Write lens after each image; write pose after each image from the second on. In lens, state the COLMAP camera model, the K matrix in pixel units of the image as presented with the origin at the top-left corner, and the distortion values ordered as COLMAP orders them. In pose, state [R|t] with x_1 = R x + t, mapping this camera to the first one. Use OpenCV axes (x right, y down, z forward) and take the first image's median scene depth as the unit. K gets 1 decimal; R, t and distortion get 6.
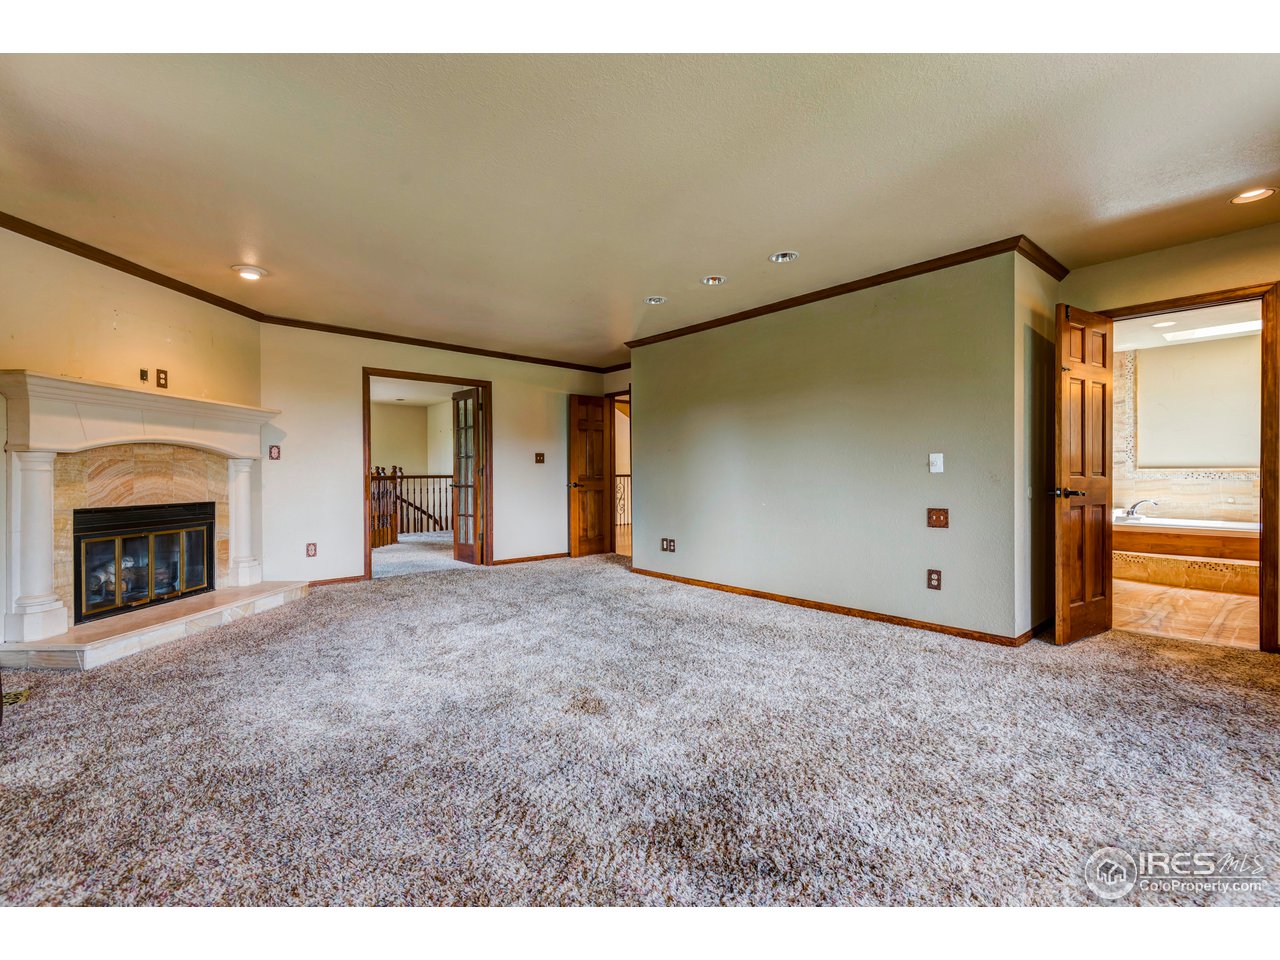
lens RADIAL K [[578.2, 0, 640.0], [0, 578.2, 475.1], [0, 0, 1]] dist [0.020362, -0.008016]
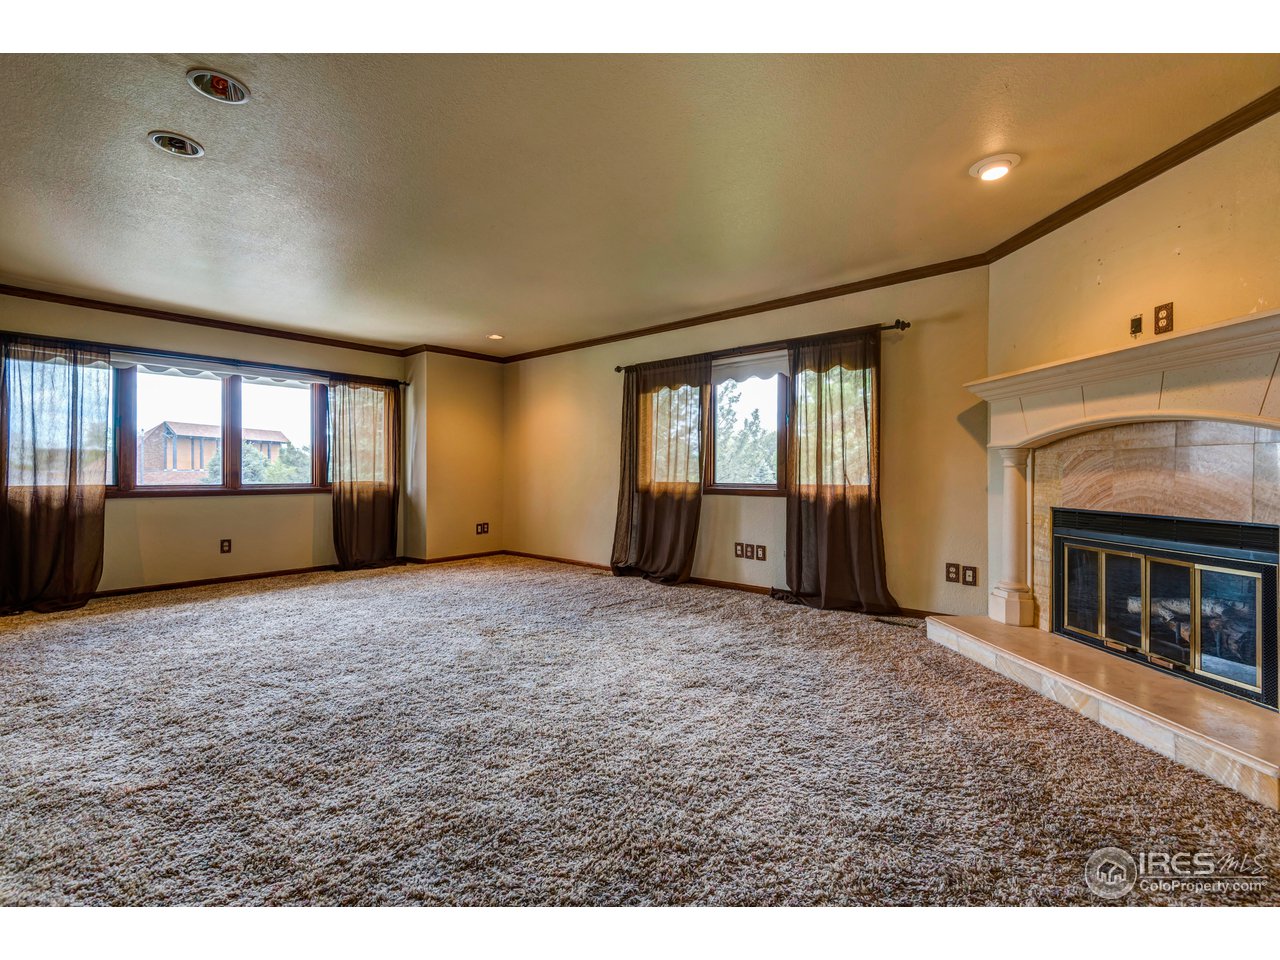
lens RADIAL K [[578.2, 0, 640.0], [0, 578.2, 474.3], [0, 0, 1]] dist [0.020362, -0.008016]
pose [[-0.987015, 0.004266, -0.160569, -0.163652], [0.003250, 0.999973, 0.006591, -0.001678], [0.160593, 0.005983, -0.987003, 1.642463]]
